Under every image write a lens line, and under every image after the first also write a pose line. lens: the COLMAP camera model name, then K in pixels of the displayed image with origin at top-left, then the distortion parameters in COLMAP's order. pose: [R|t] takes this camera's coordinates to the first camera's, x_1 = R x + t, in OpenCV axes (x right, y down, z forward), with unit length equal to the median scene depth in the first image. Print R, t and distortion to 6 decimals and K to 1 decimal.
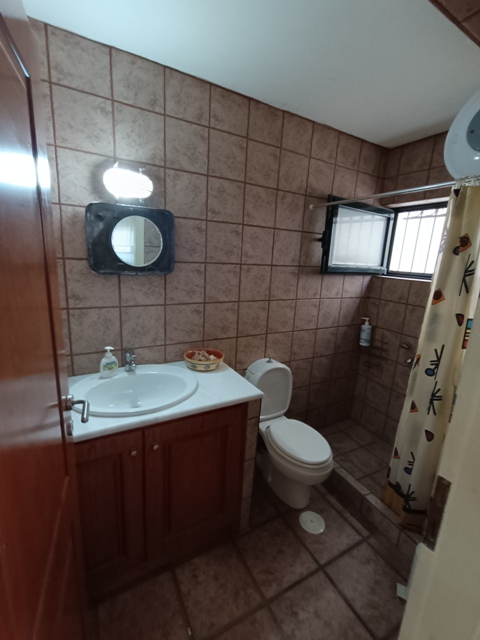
lens RADIAL K [[288.6, 0, 240.3], [0, 288.6, 320.5], [0, 0, 1]] dist [-0.013488, 0.006661]
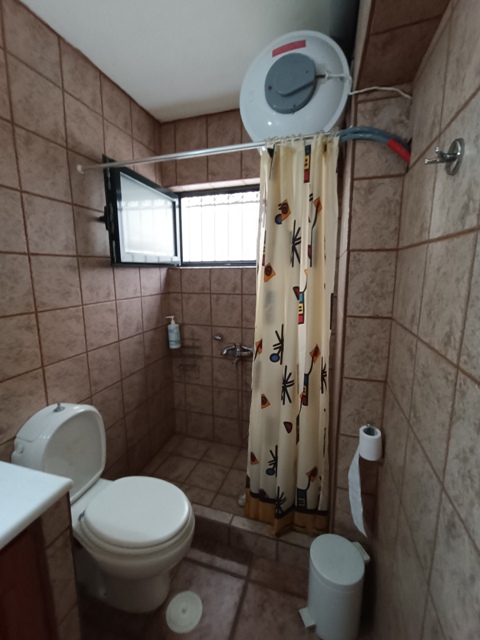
lens RADIAL K [[288.6, 0, 241.3], [0, 288.6, 318.1], [0, 0, 1]] dist [-0.013488, 0.006661]
pose [[0.719682, -0.171770, 0.672720, 0.002266], [0.194312, 0.980025, 0.042358, 0.000877], [-0.666559, 0.100233, 0.738683, 0.272803]]
